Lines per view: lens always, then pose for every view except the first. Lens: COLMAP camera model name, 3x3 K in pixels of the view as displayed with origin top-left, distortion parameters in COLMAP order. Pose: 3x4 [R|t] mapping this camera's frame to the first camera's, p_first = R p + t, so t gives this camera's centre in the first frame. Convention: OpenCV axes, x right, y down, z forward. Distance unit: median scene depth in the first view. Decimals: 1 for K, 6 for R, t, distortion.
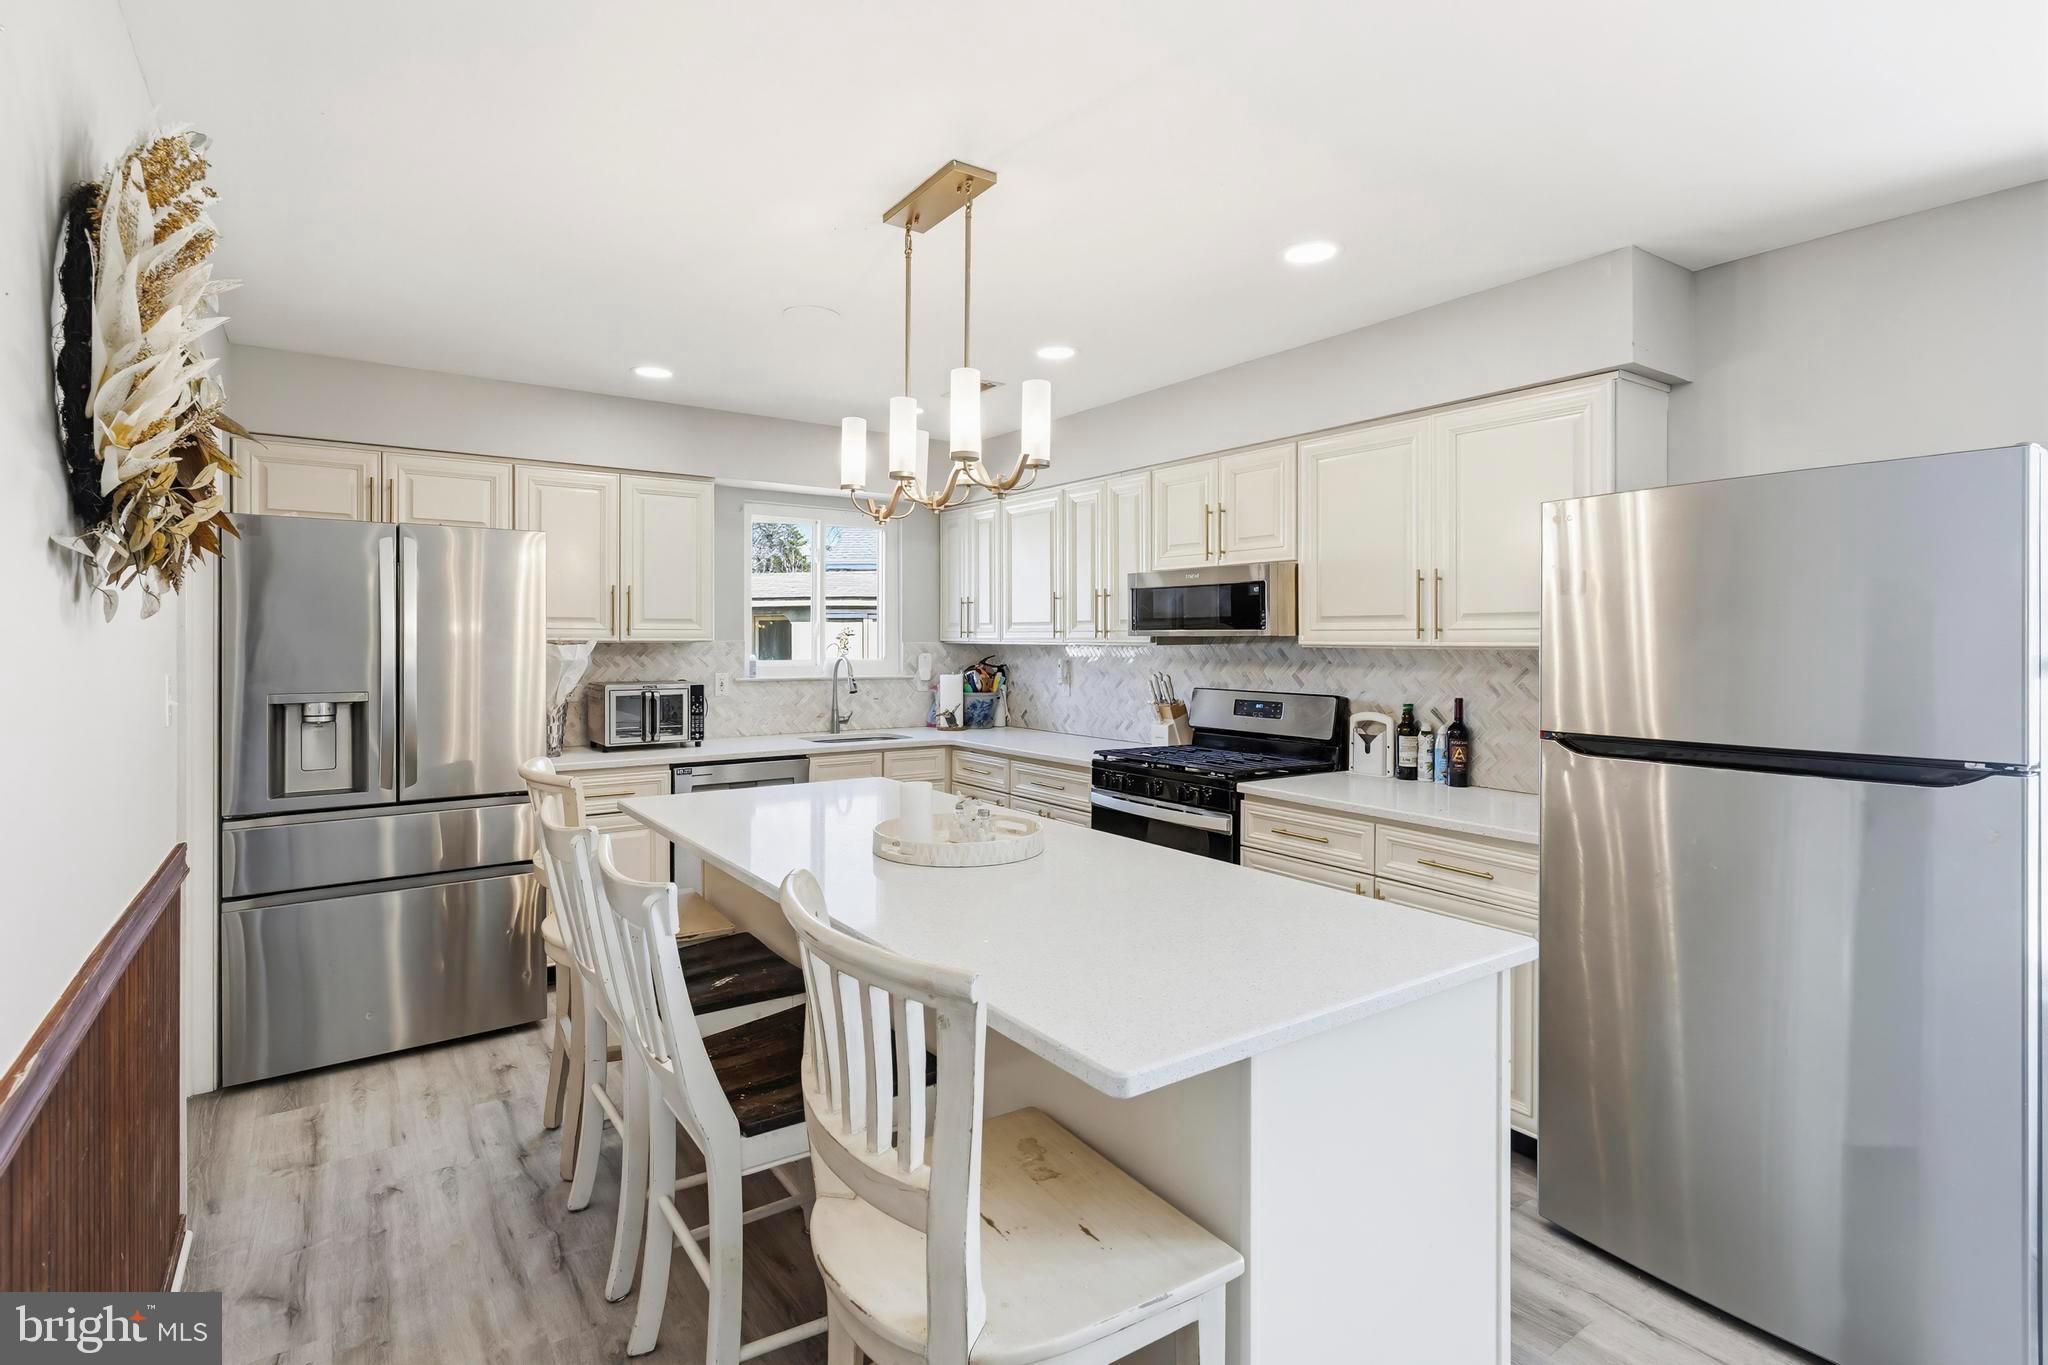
lens RADIAL K [[997.3, 0, 1030.2], [0, 997.3, 646.1], [0, 0, 1]] dist [0.001797, 0.000844]
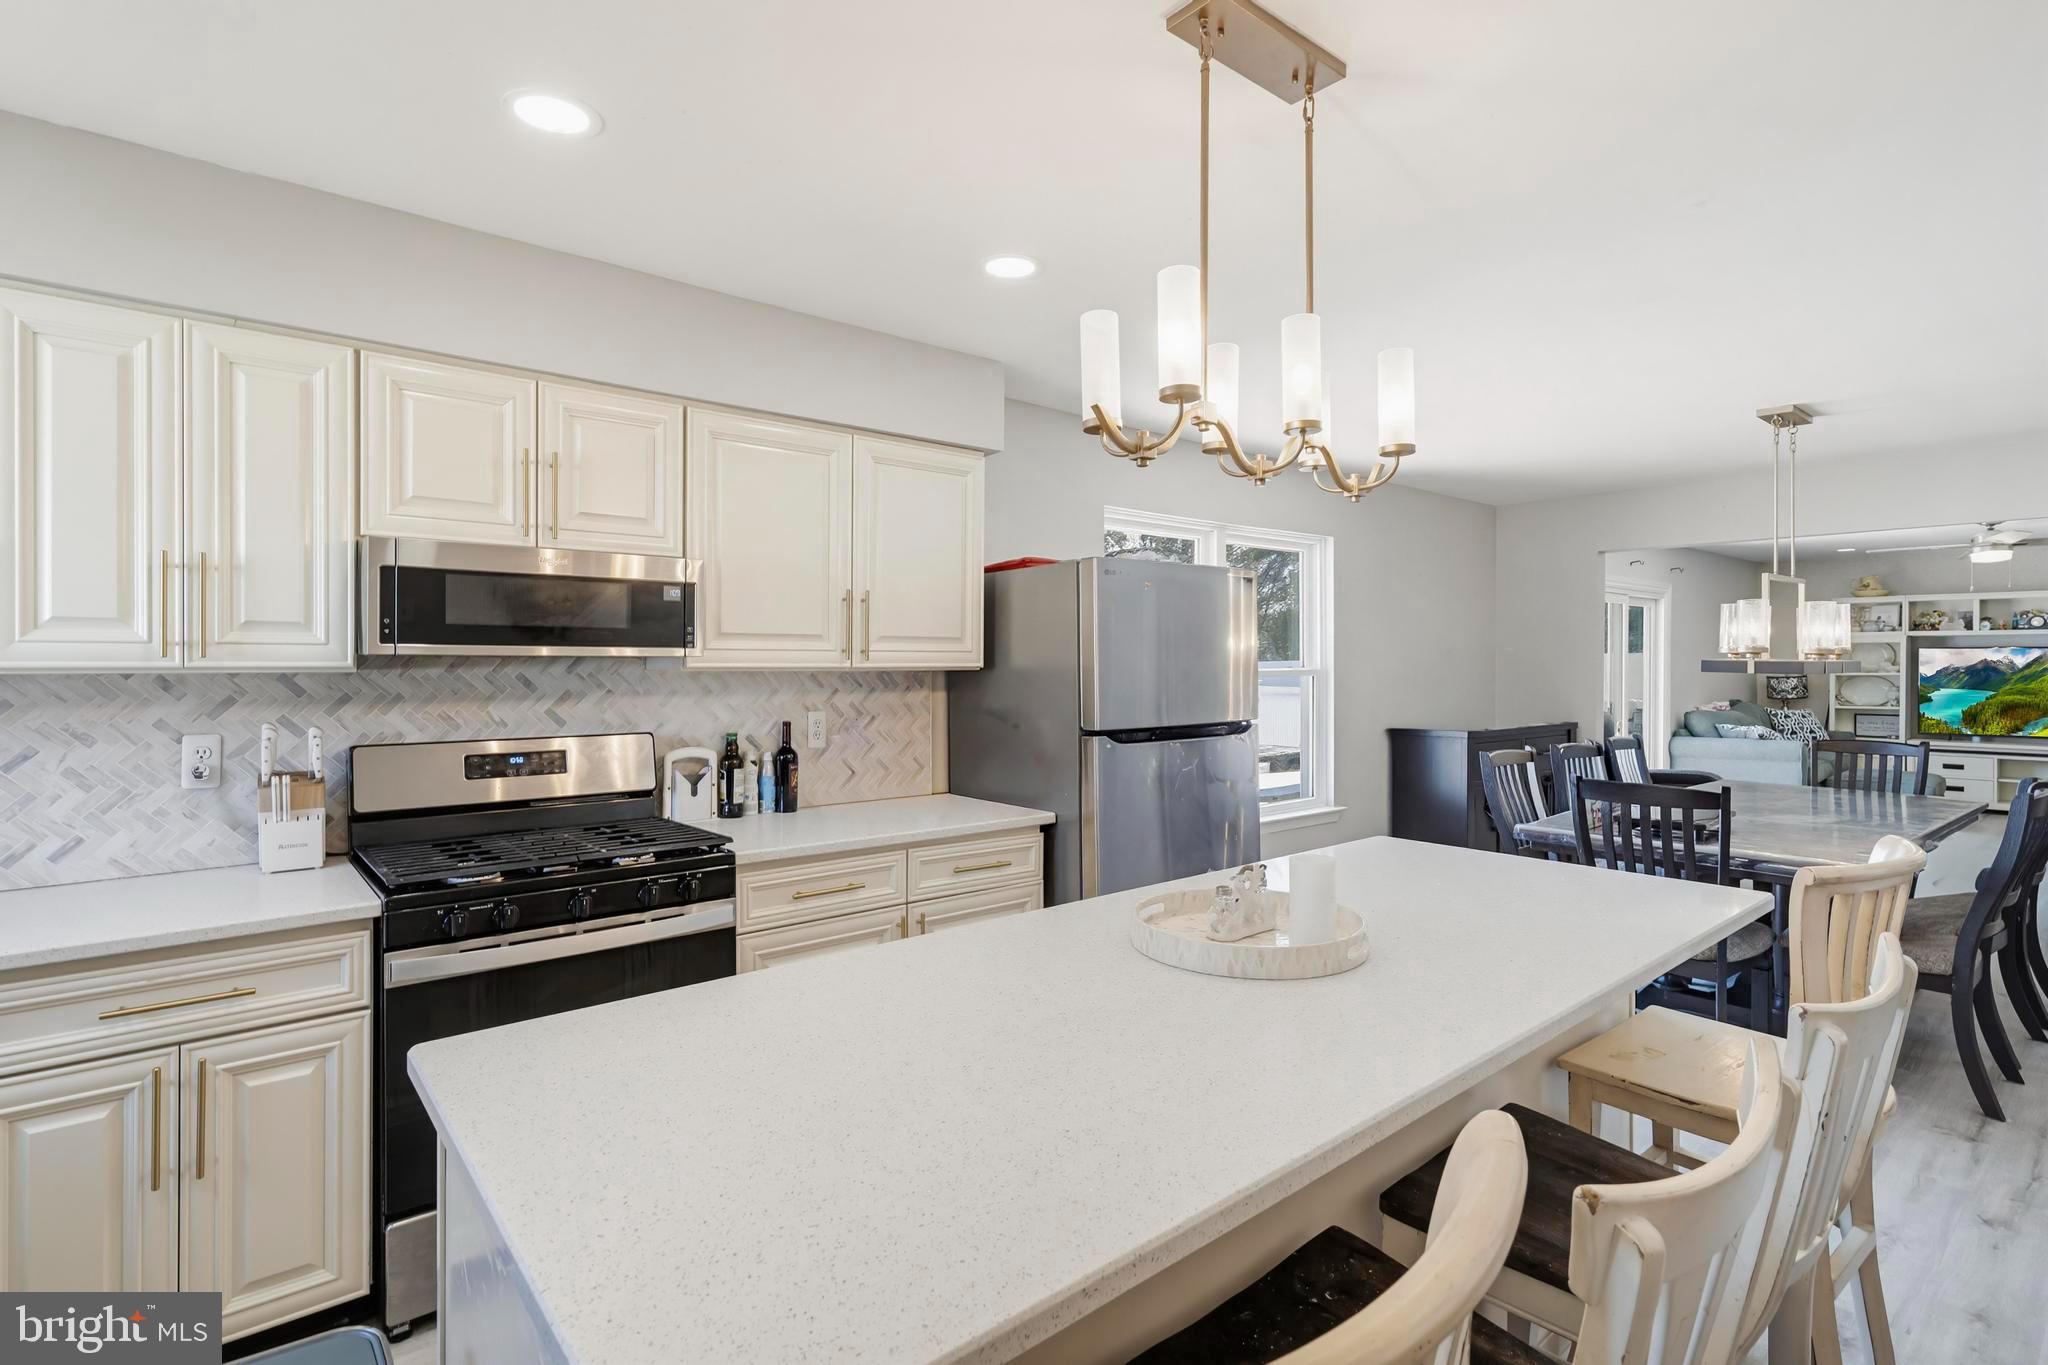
lens RADIAL K [[967.0, 0, 1028.6], [0, 967.0, 667.1], [0, 0, 1]] dist [-0.001172, -0.000014]
pose [[-0.080585, -0.006452, 0.996727, -0.483628], [0.005224, 0.999963, 0.006895, -0.005755], [-0.996734, 0.005763, -0.080549, 0.761344]]
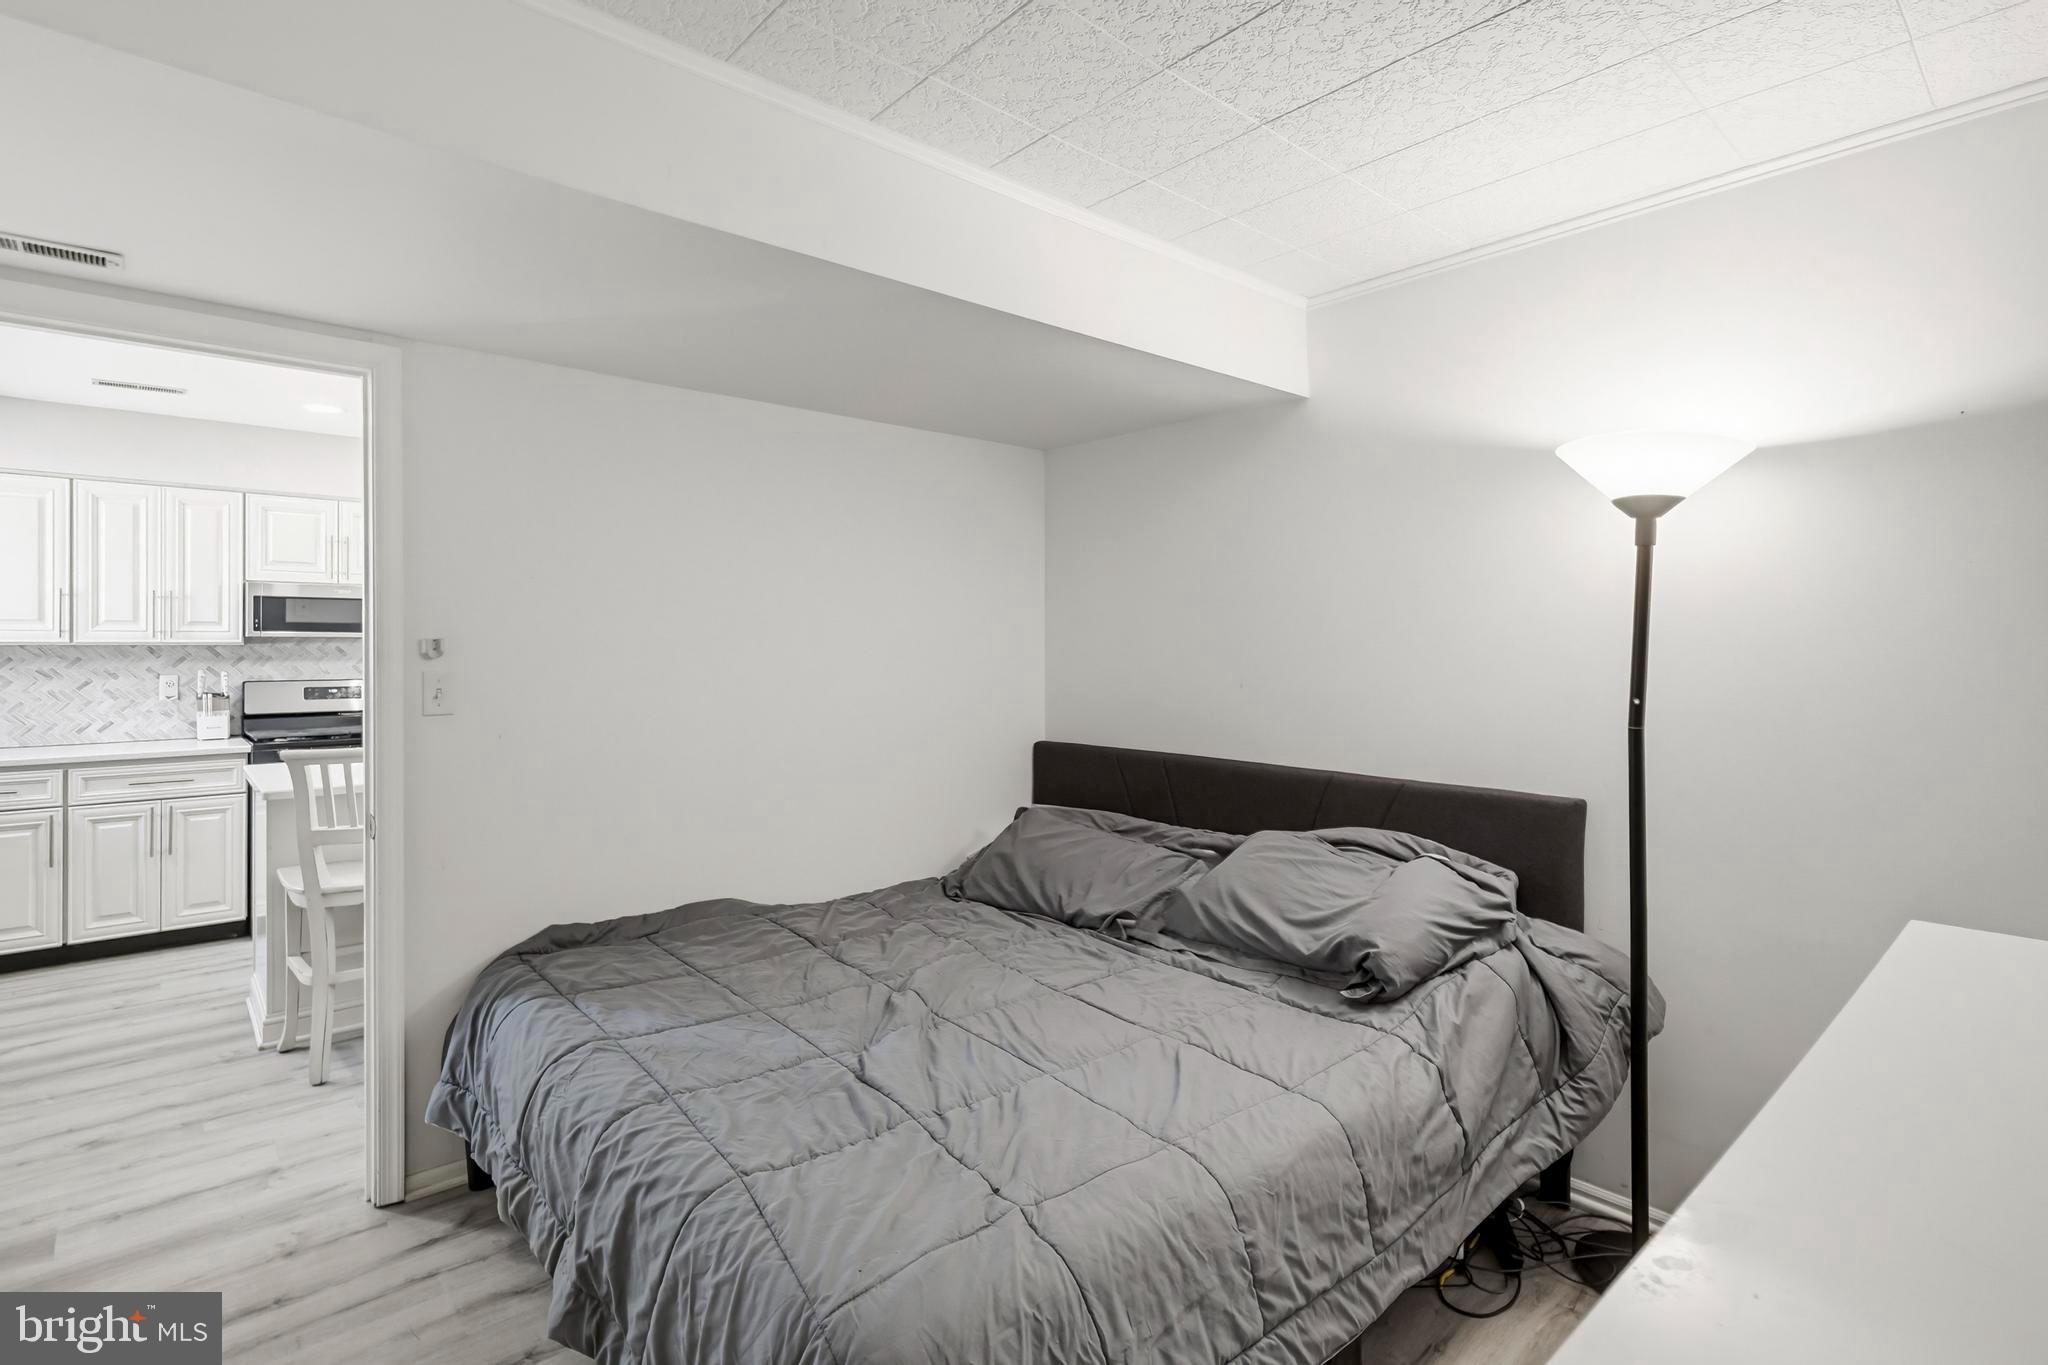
lens RADIAL K [[994.4, 0, 1018.0], [0, 994.4, 646.2], [0, 0, 1]] dist [0.002859, 0.001043]
pose [[-0.090790, -0.007150, 0.995844, -1.233045], [0.002834, 0.999968, 0.007438, -0.005657], [-0.995866, 0.003497, -0.090767, 0.245077]]
